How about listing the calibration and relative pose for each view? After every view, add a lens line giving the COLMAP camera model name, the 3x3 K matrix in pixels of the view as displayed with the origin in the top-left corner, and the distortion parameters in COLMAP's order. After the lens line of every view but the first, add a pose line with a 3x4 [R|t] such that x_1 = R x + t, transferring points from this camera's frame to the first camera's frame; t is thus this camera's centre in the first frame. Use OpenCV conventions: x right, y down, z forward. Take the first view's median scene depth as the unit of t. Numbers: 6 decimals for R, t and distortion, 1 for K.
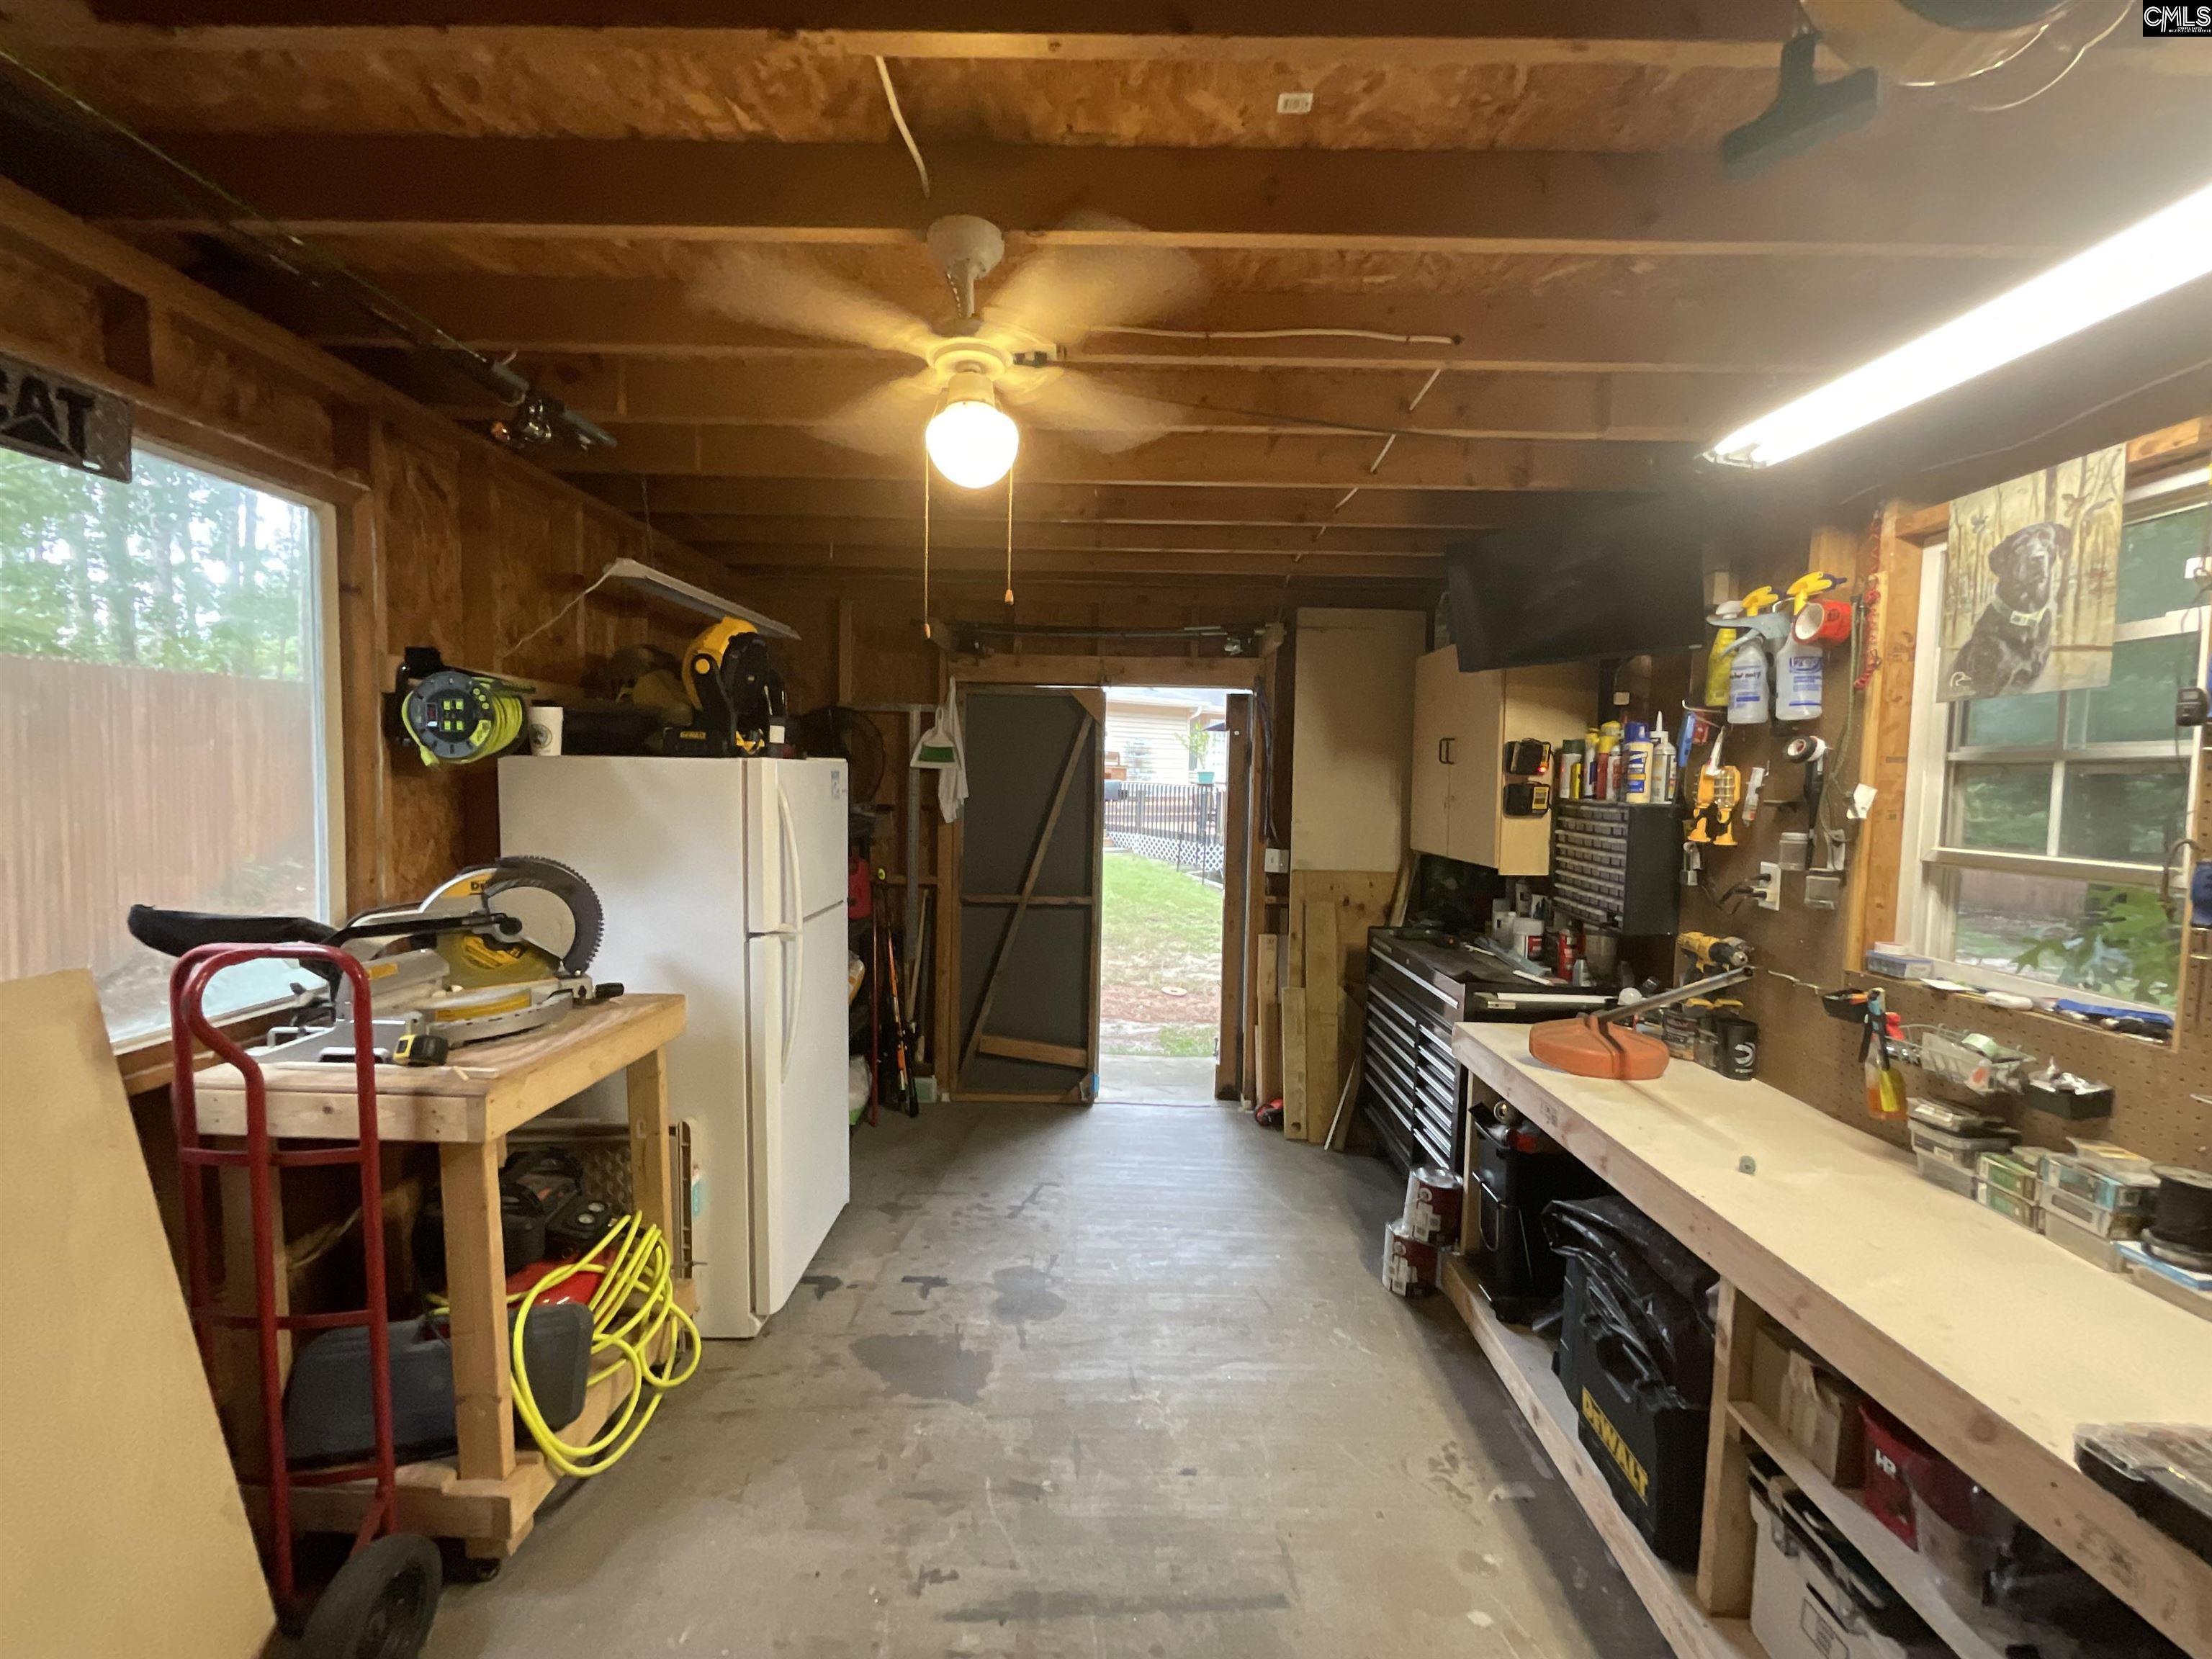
lens RADIAL K [[889.5, 0, 1116.9], [0, 889.5, 832.1], [0, 0, 1]] dist [0.000748, -0.000619]
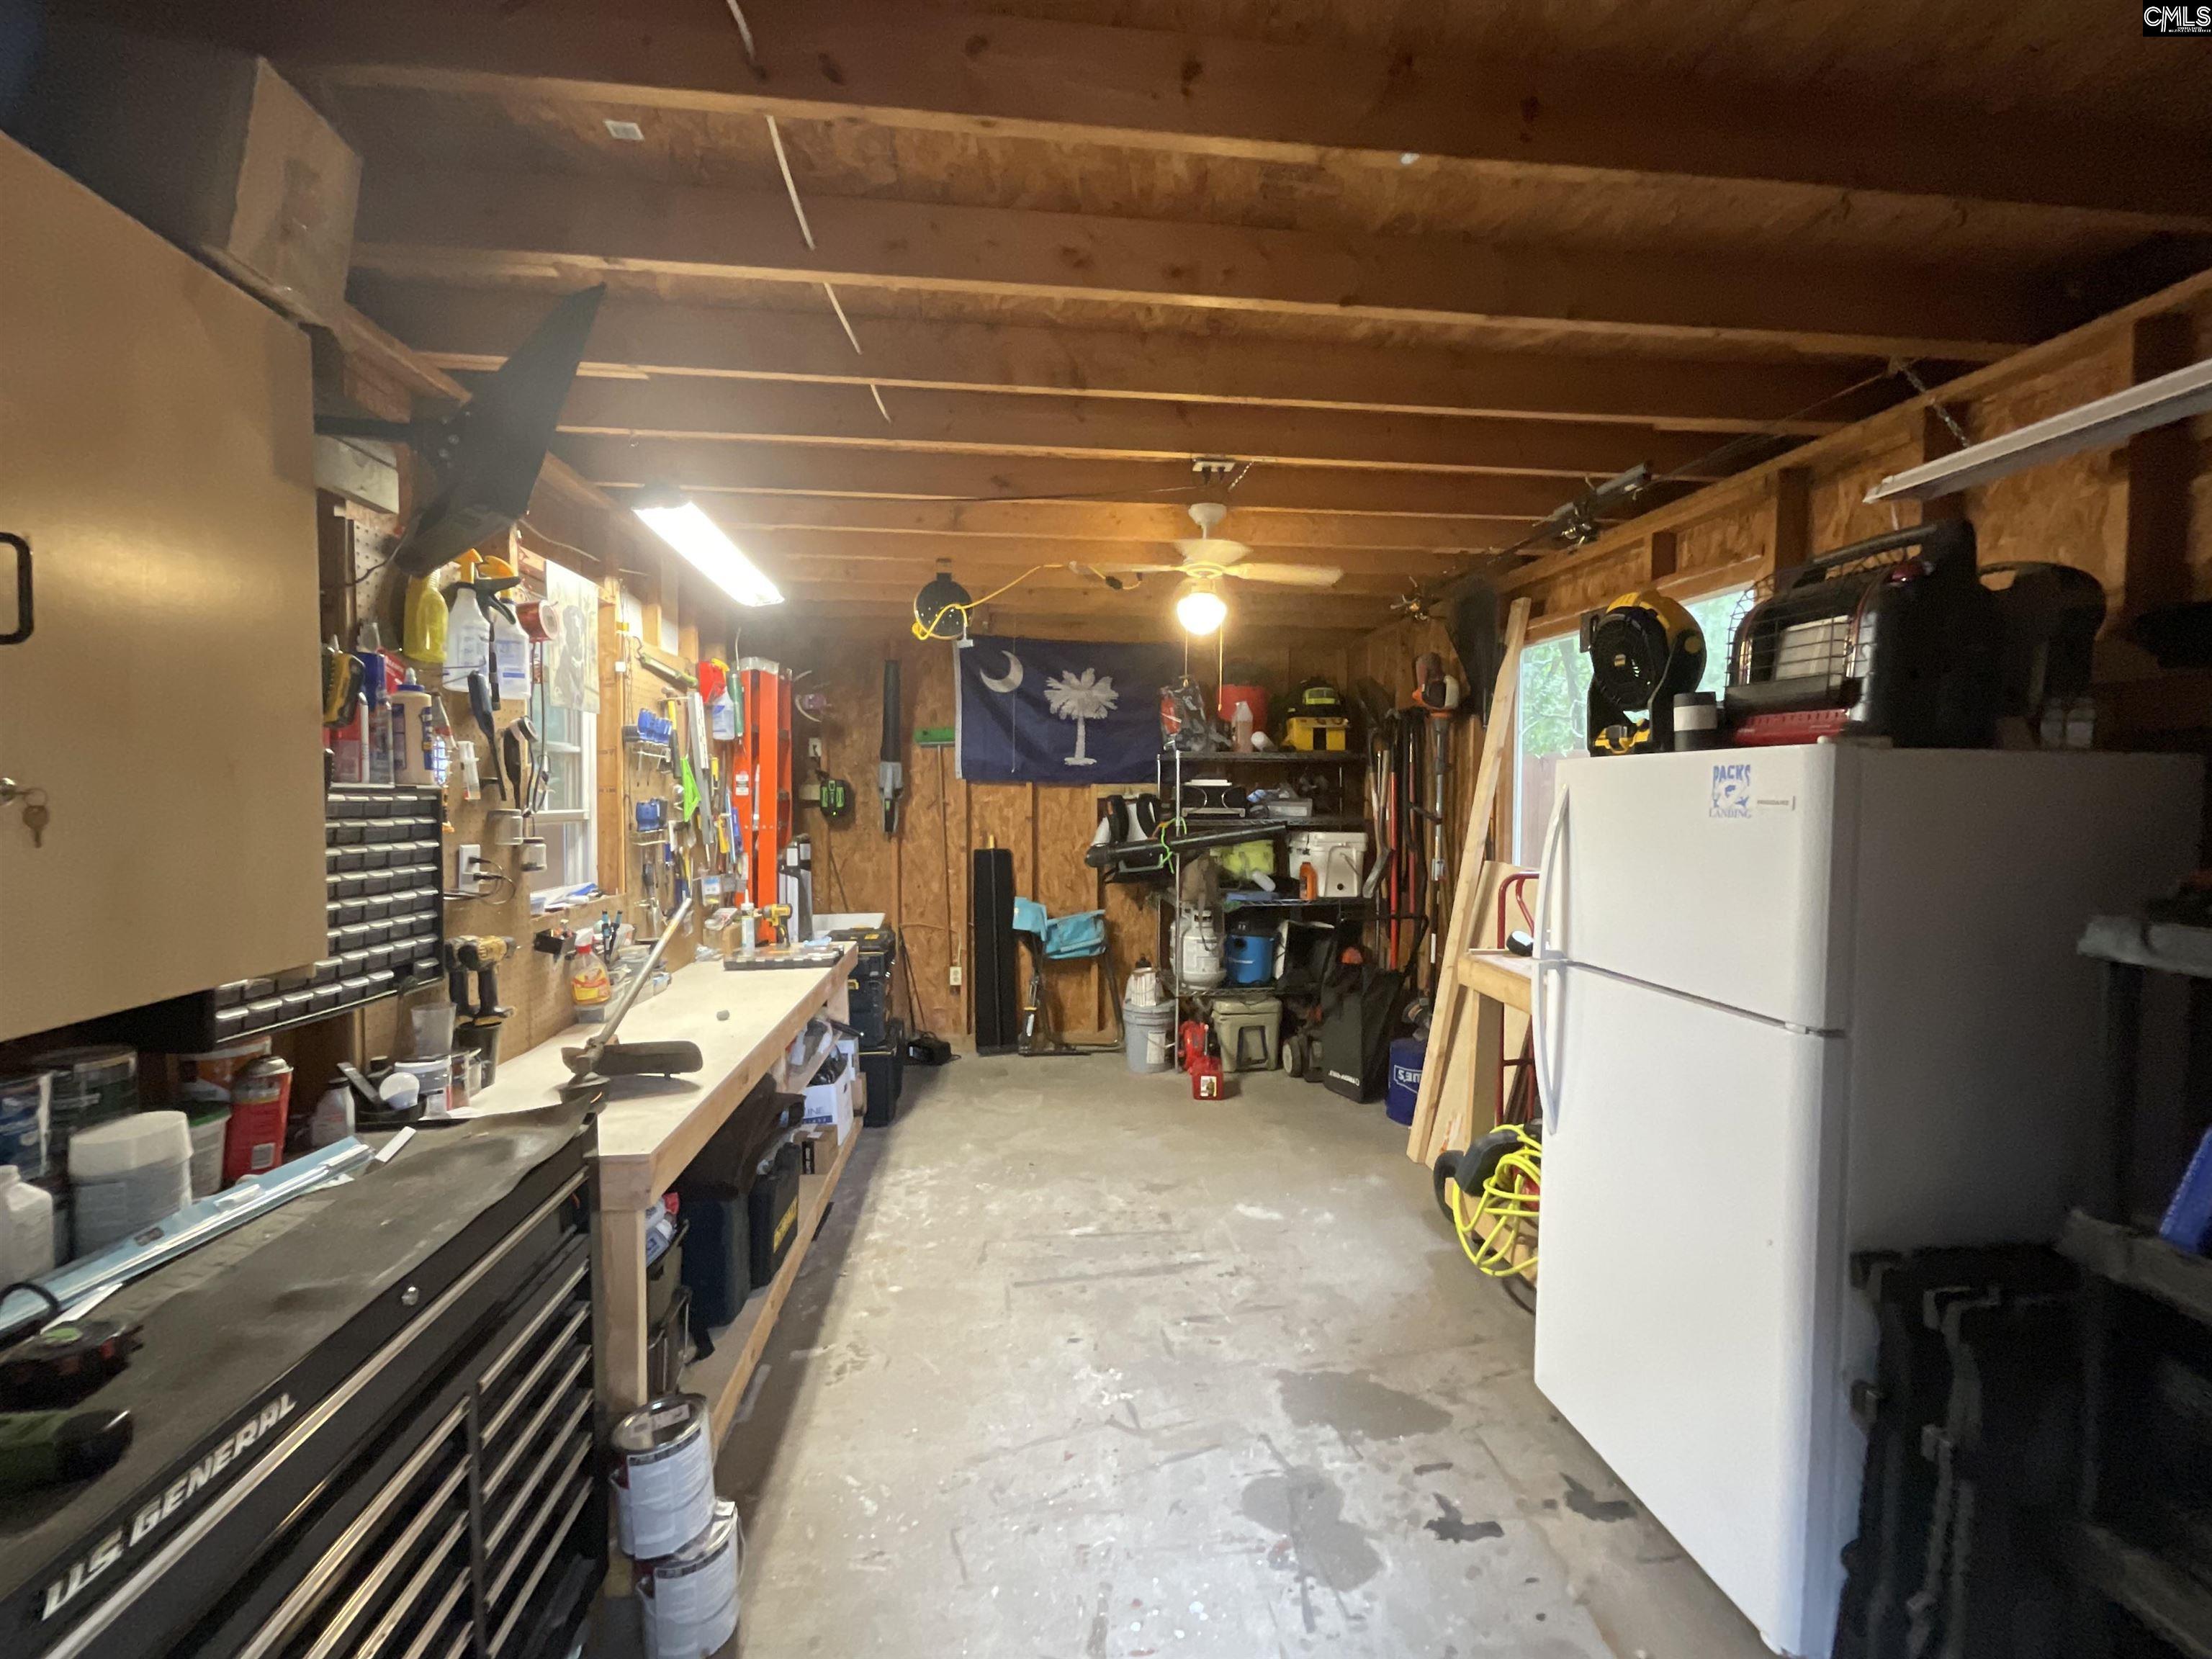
lens RADIAL K [[889.5, 0, 1116.9], [0, 889.5, 832.1], [0, 0, 1]] dist [0.000748, -0.000619]
pose [[-0.991764, -0.016459, -0.127020, 0.170125], [-0.030493, 0.993536, 0.109345, -0.101559], [0.124399, 0.112318, -0.985855, 1.922209]]
